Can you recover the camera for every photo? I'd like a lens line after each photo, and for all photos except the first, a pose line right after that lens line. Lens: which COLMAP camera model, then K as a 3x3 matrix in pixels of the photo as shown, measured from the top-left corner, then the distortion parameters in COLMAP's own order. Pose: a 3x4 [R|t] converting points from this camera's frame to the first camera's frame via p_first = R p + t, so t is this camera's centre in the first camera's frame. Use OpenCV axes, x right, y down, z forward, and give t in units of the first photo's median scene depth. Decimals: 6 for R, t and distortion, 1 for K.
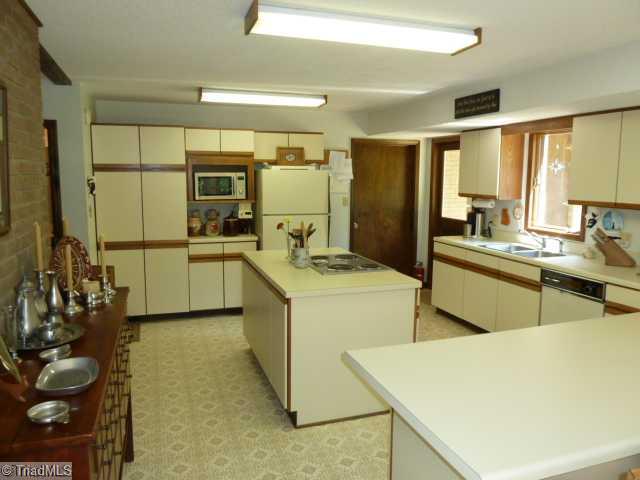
lens RADIAL K [[477.9, 0, 320.0], [0, 477.9, 240.0], [0, 0, 1]] dist [-0.027864, -0.006597]
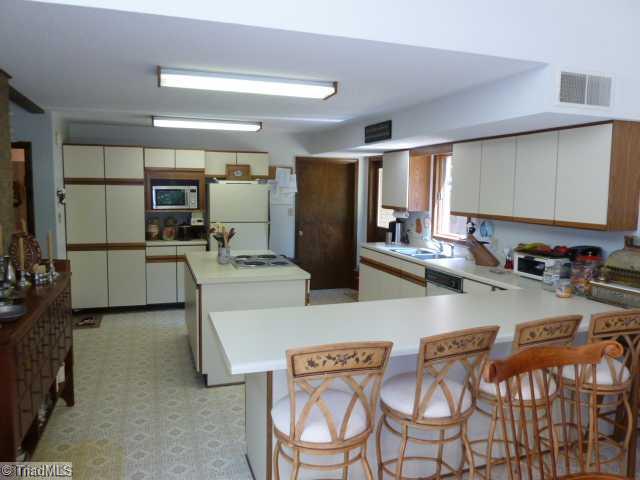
lens RADIAL K [[477.9, 0, 320.0], [0, 477.9, 240.0], [0, 0, 1]] dist [-0.027864, -0.006597]
pose [[0.999938, 0.009391, 0.006013, 0.150075], [-0.009237, 0.999644, -0.025051, 0.018368], [-0.006246, 0.024994, 0.999668, -0.177320]]
